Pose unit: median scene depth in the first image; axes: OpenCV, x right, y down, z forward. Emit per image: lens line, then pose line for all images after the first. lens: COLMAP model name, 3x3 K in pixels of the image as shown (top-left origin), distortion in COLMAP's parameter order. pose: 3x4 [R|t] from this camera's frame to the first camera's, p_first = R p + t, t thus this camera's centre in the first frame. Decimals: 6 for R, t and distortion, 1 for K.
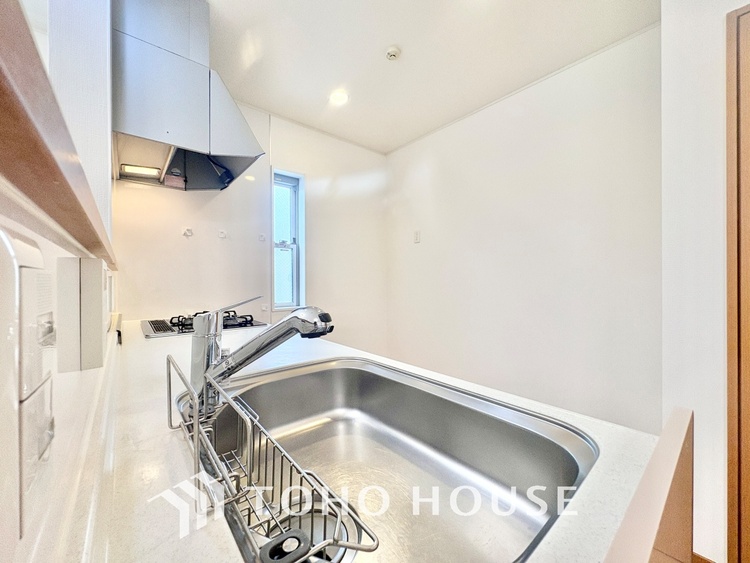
lens RADIAL K [[298.8, 0, 371.8], [0, 298.8, 279.2], [0, 0, 1]] dist [0.006114, 0.000284]
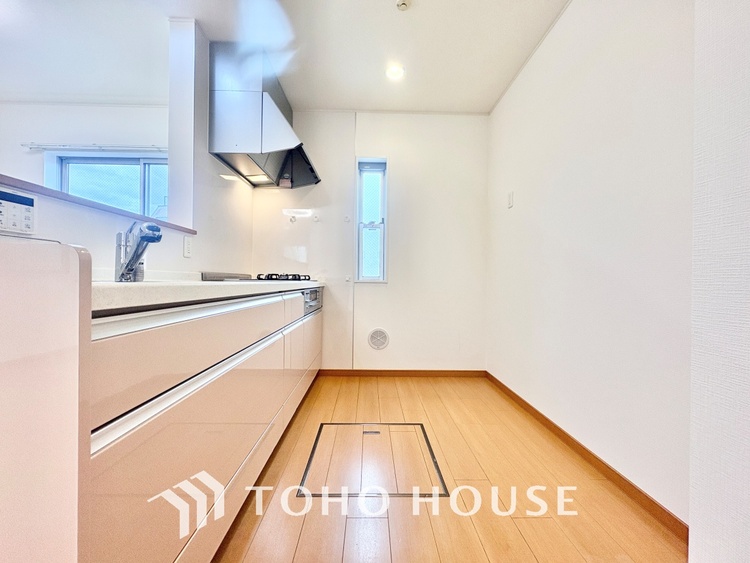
lens RADIAL K [[298.8, 0, 373.8], [0, 298.8, 281.4], [0, 0, 1]] dist [0.006114, 0.000284]
pose [[0.778893, 0.010039, -0.627077, 0.450860], [-0.013666, 0.999906, -0.000967, 0.105239], [0.627008, 0.009322, 0.778957, 0.149641]]
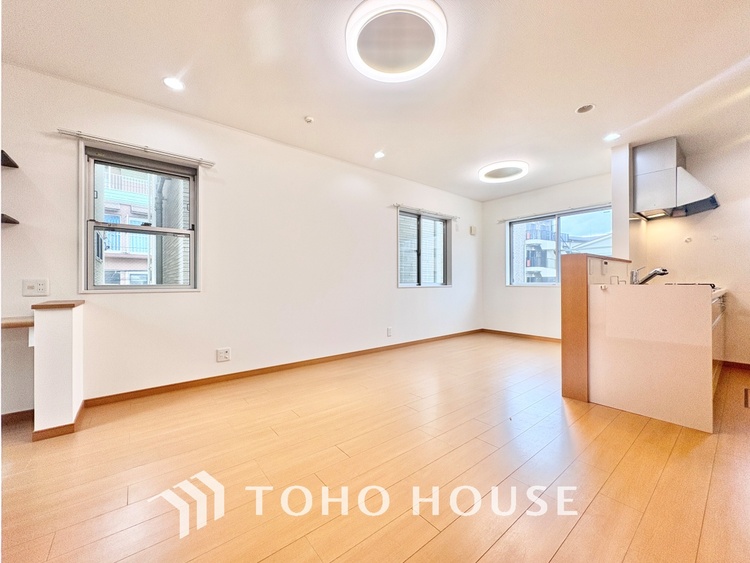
lens RADIAL K [[298.8, 0, 375.2], [0, 298.8, 282.4], [0, 0, 1]] dist [0.006114, 0.000284]
pose [[-0.013648, 0.000388, -0.999907, 1.001211], [-0.004220, 0.999991, 0.000446, 0.084323], [0.999898, 0.004226, -0.013646, -0.686564]]
